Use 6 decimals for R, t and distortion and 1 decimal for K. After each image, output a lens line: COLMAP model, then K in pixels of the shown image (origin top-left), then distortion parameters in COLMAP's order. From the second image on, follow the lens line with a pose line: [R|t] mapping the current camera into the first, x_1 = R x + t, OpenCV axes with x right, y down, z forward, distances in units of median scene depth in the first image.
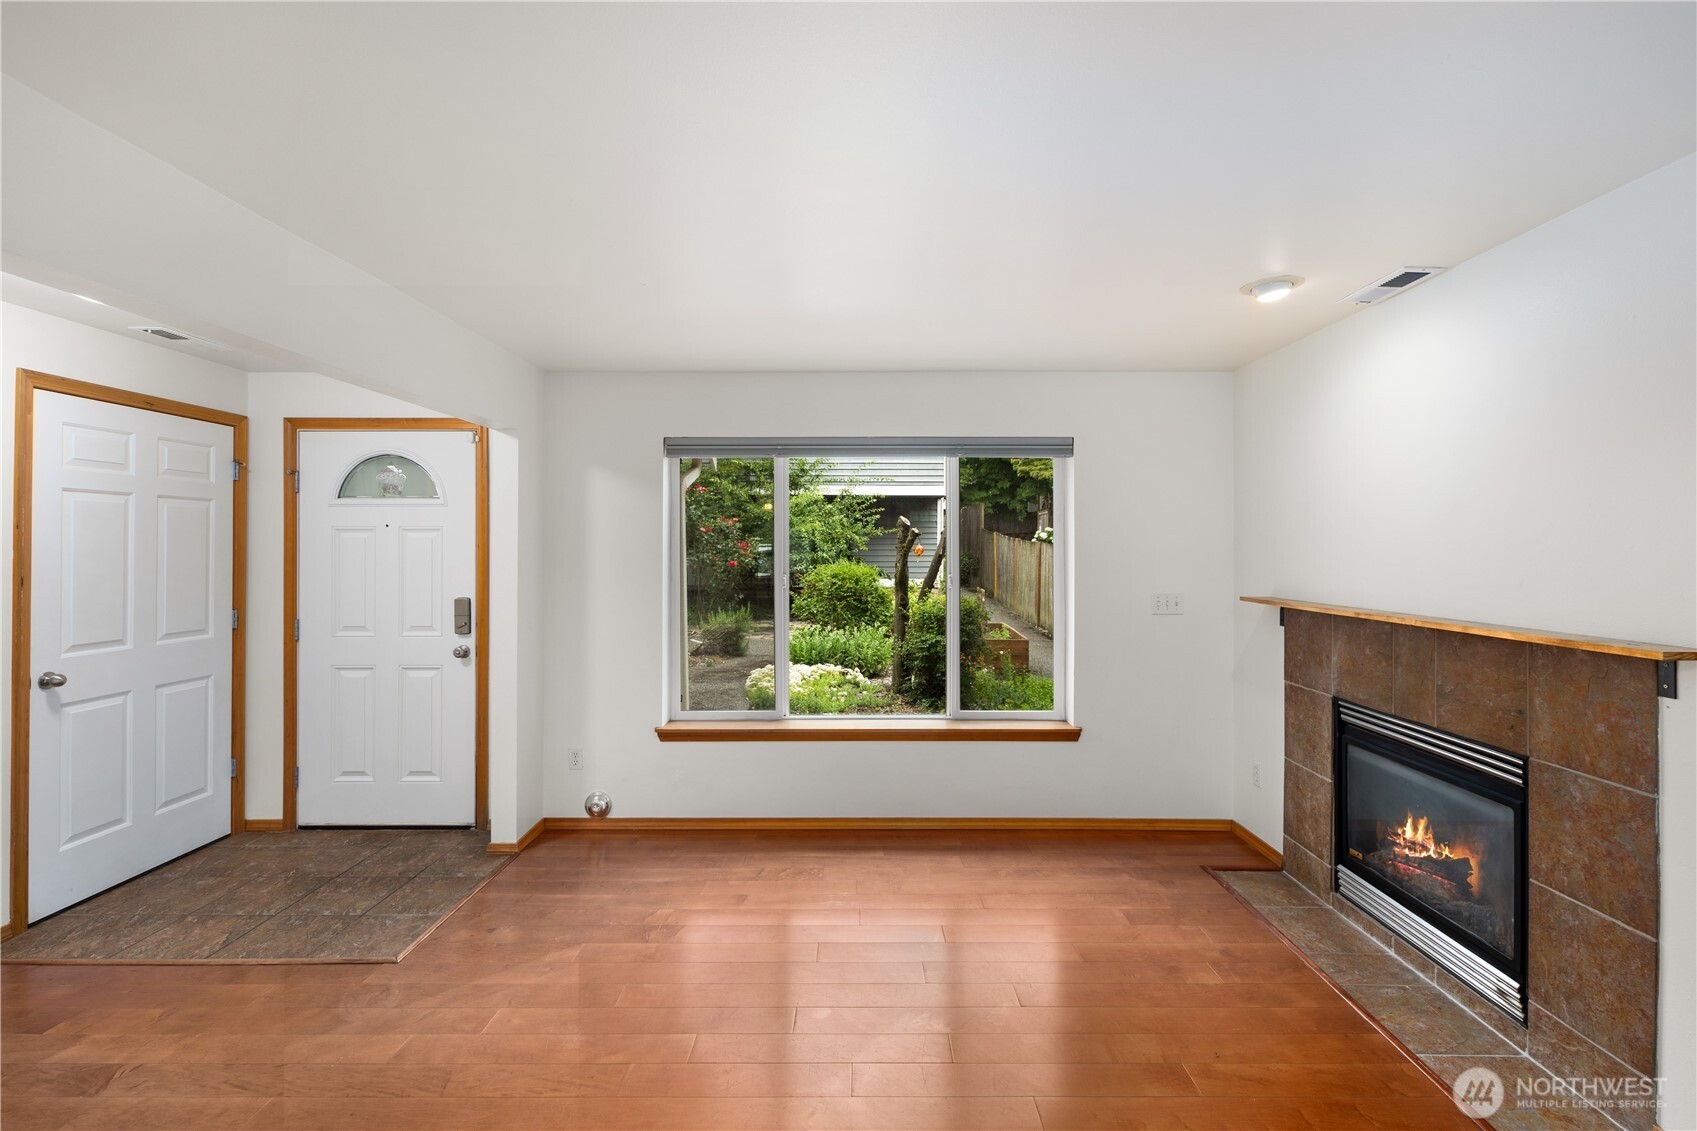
lens RADIAL K [[736.6, 0, 863.3], [0, 736.6, 542.4], [0, 0, 1]] dist [-0.001347, -0.001234]
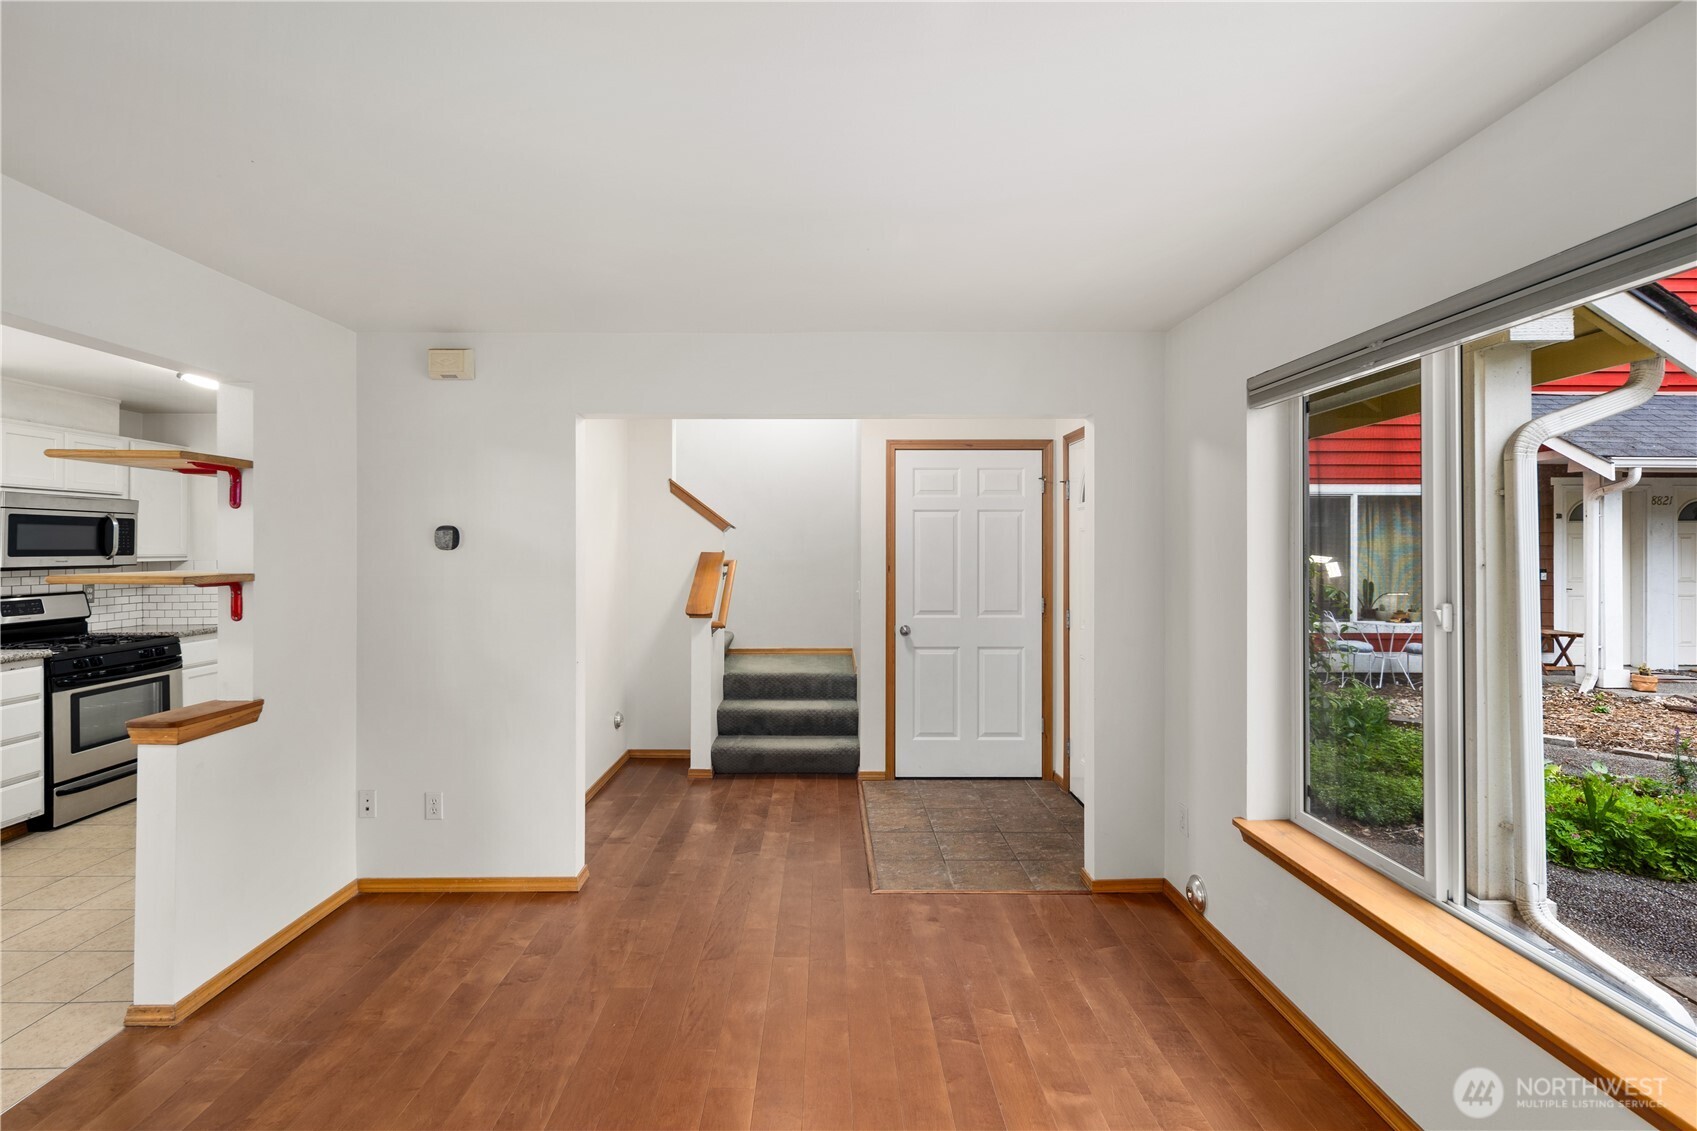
lens RADIAL K [[750.1, 0, 830.0], [0, 750.1, 546.9], [0, 0, 1]] dist [0.001513, -0.000780]
pose [[-0.002021, -0.000538, -0.999998, 0.513744], [0.007871, 0.999969, -0.000554, 0.004834], [0.999967, -0.007872, -0.002017, 0.813090]]
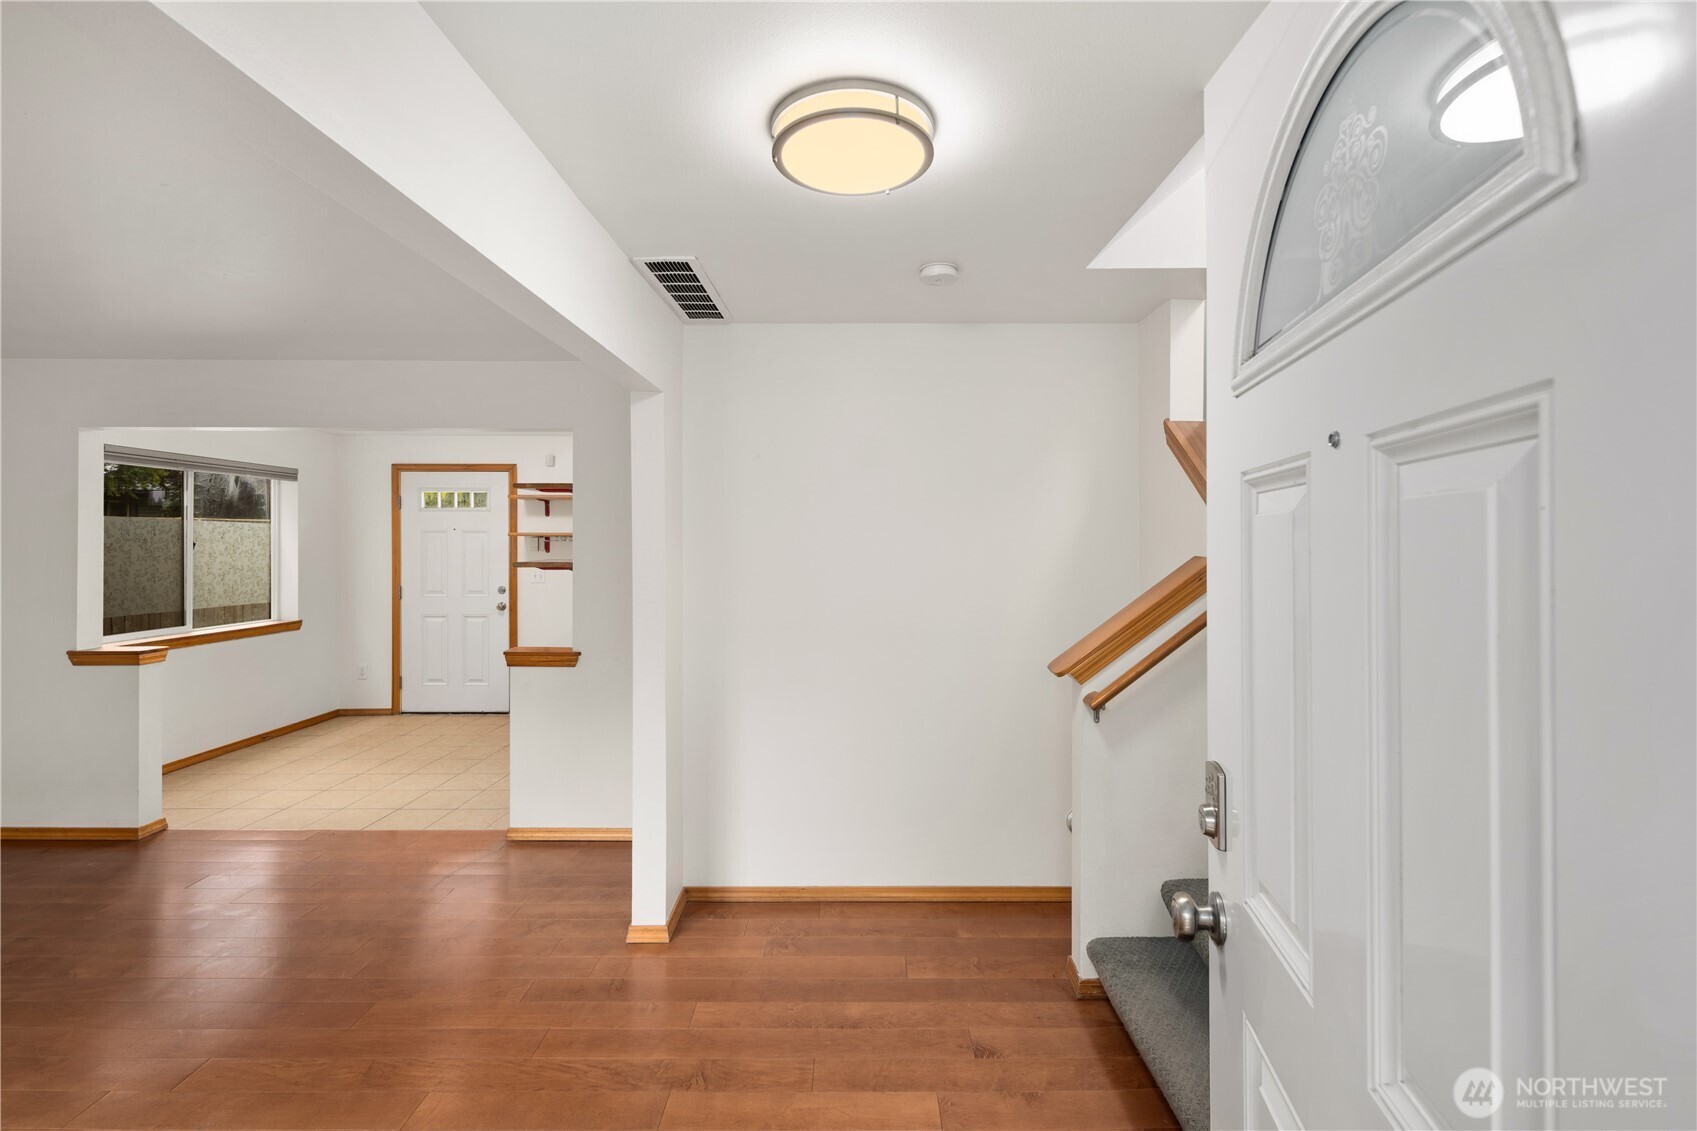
lens RADIAL K [[736.6, 0, 863.3], [0, 736.6, 542.4], [0, 0, 1]] dist [-0.001347, -0.001234]
pose [[-0.999985, -0.004417, -0.003344, -0.839783], [-0.004393, 0.999966, -0.007034, 0.003519], [0.003375, -0.007019, -0.999970, 1.358847]]
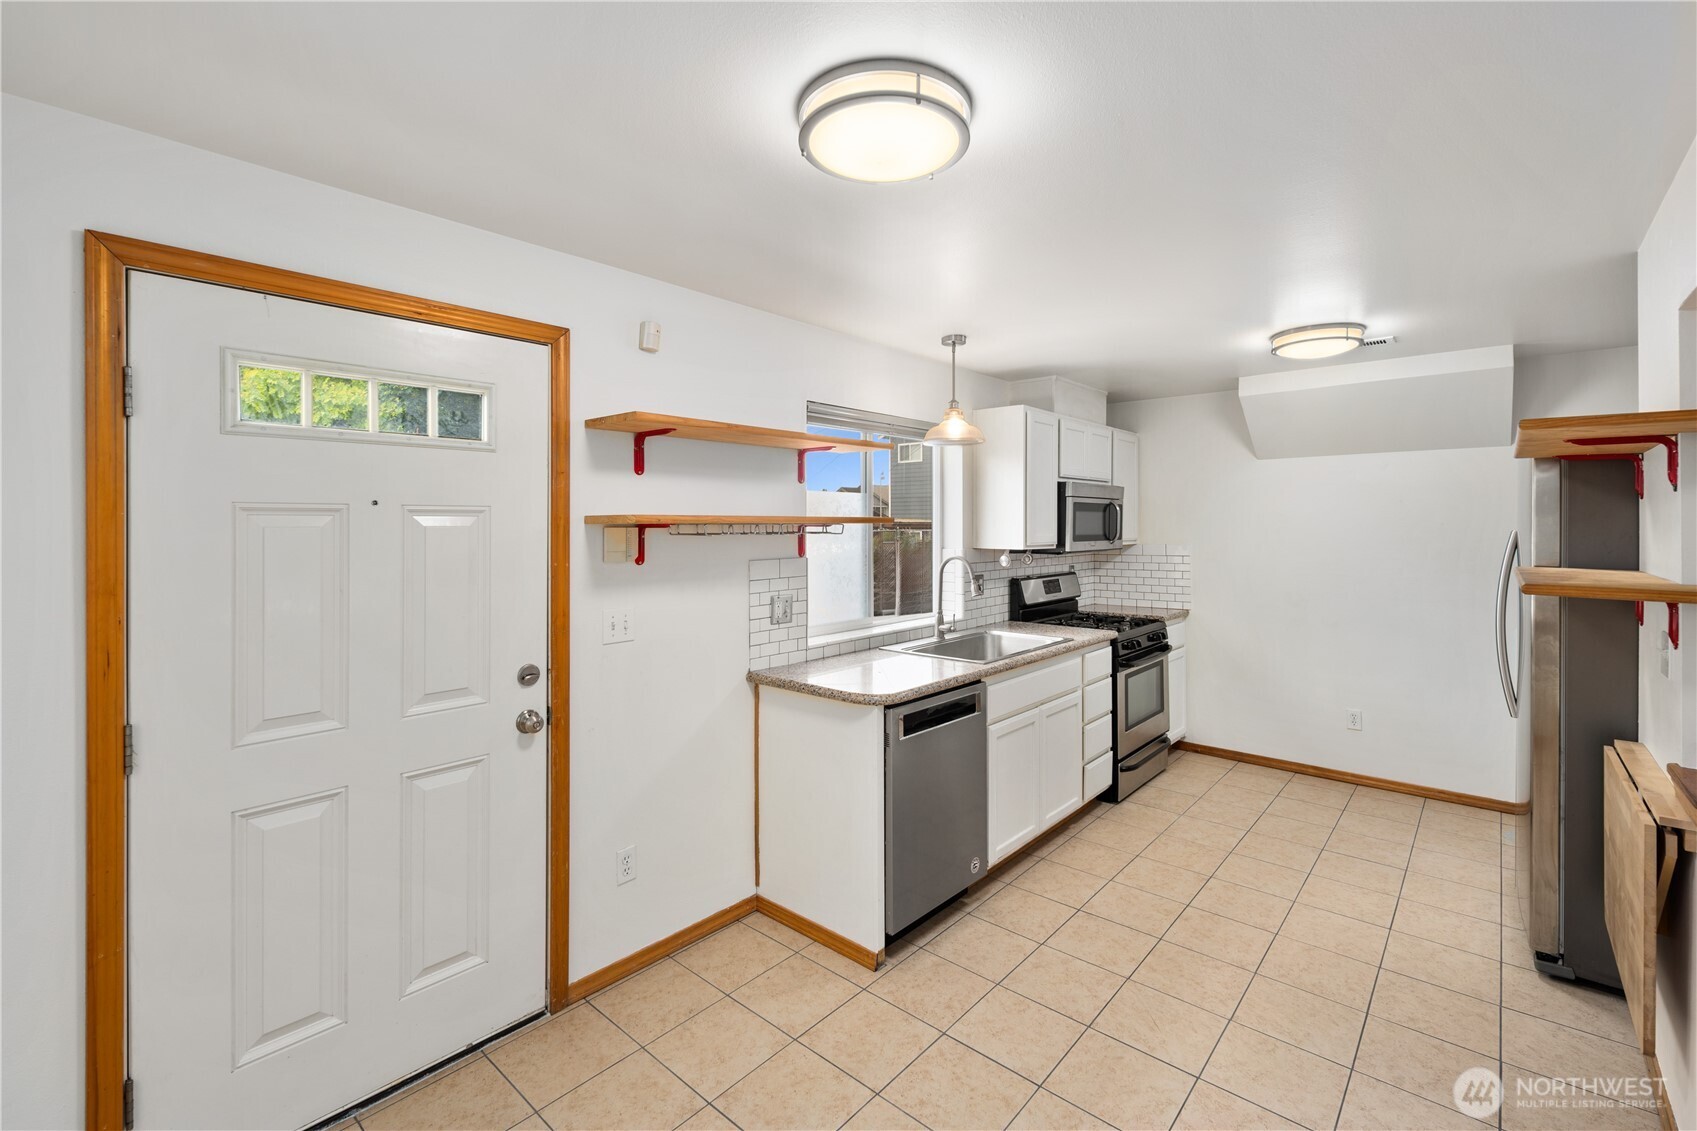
lens RADIAL K [[732.2, 0, 847.7], [0, 732.2, 523.5], [0, 0, 1]] dist [-0.000370, -0.000354]
pose [[-0.668987, 0.000331, -0.743274, 0.527932], [0.004431, 0.999984, -0.003542, -0.021677], [0.743261, -0.005663, -0.668978, -0.015693]]
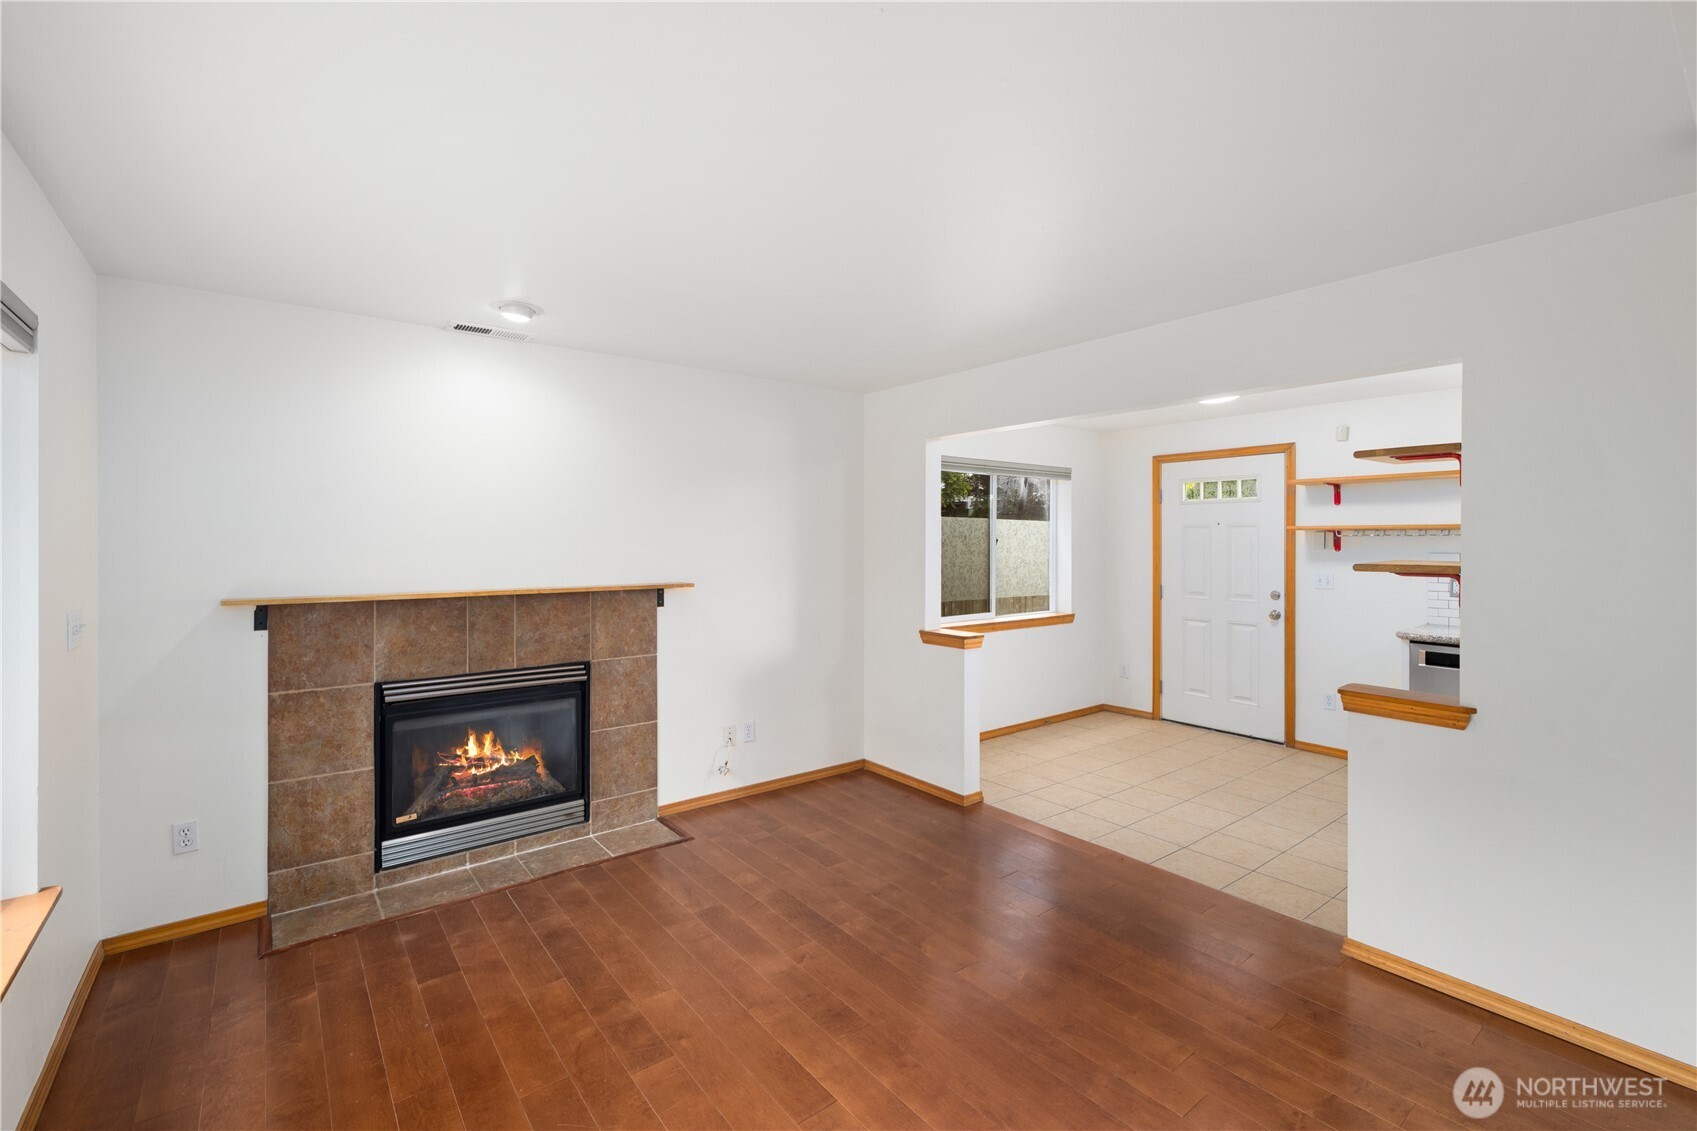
lens RADIAL K [[739.9, 0, 854.2], [0, 739.9, 543.9], [0, 0, 1]] dist [0.000296, -0.000292]
pose [[-0.614624, -0.006936, 0.788789, -0.587304], [-0.007225, 0.999969, 0.003163, 0.008429], [-0.788787, -0.003754, -0.614655, 1.128500]]
